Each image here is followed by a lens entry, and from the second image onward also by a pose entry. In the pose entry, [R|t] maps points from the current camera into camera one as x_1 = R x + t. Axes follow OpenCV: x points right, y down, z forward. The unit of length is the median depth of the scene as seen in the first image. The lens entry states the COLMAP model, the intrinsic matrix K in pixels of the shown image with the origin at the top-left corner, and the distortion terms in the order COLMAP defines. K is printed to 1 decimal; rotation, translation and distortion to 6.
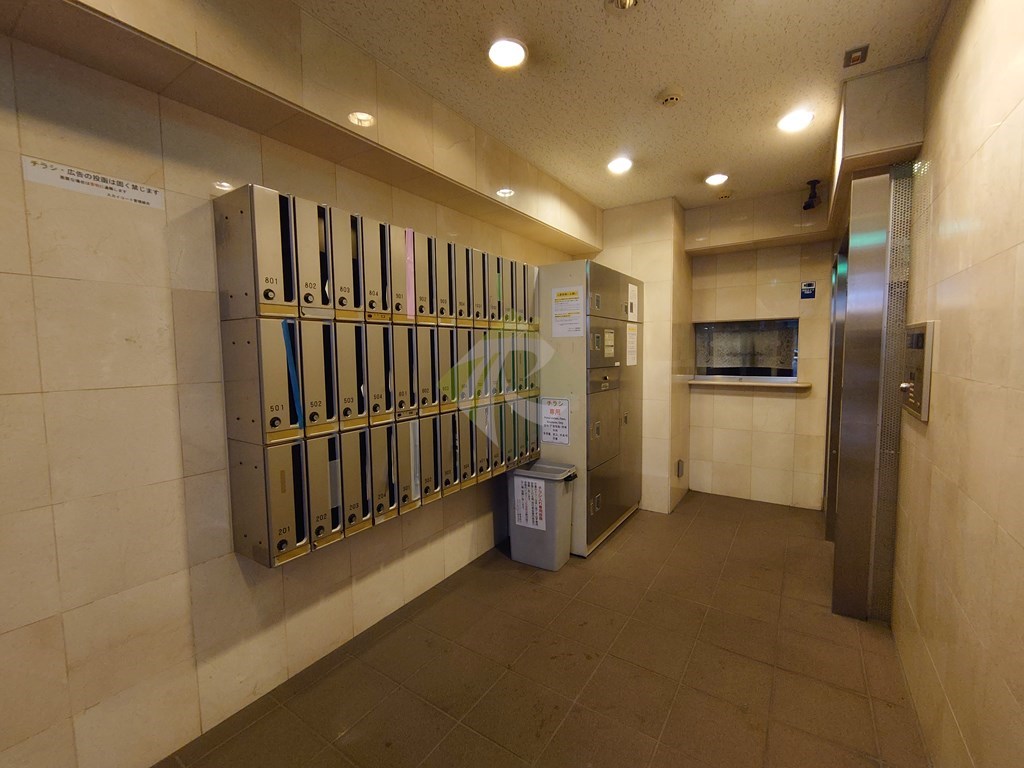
lens RADIAL K [[437.3, 0, 513.2], [0, 437.3, 383.6], [0, 0, 1]] dist [-0.004812, -0.000050]
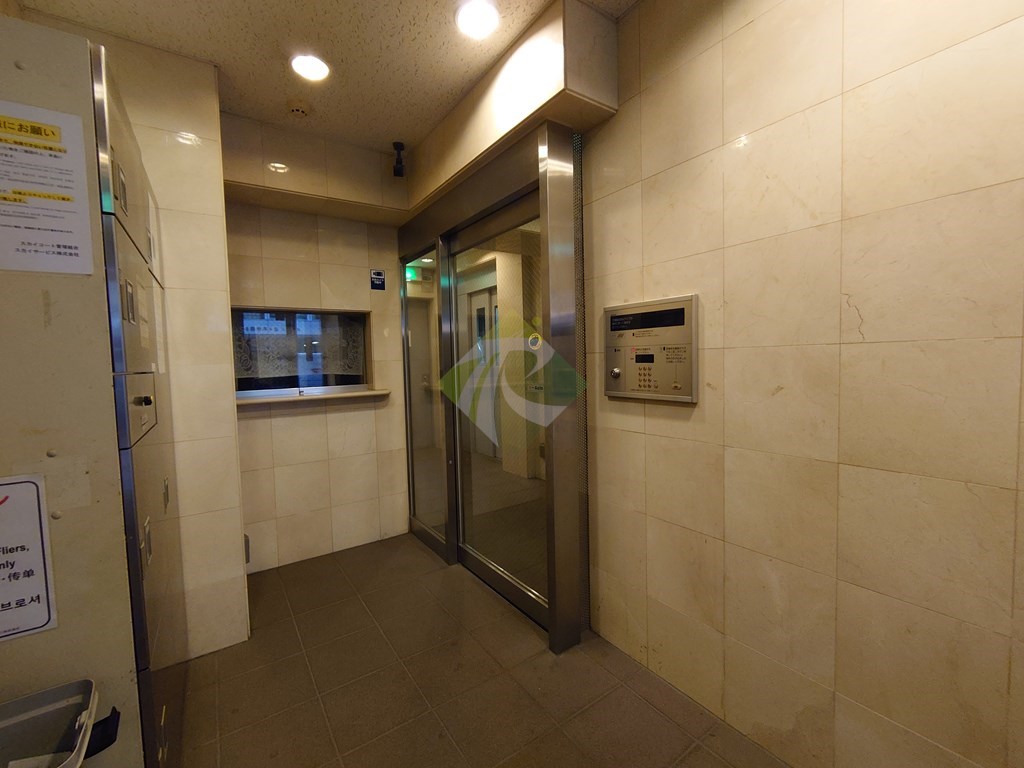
lens RADIAL K [[437.3, 0, 514.4], [0, 437.3, 382.8], [0, 0, 1]] dist [-0.004812, -0.000050]
pose [[0.365641, -0.048125, 0.929511, -0.023317], [0.094026, 0.995463, 0.014553, -0.002827], [-0.925994, 0.082077, 0.368508, 0.451158]]
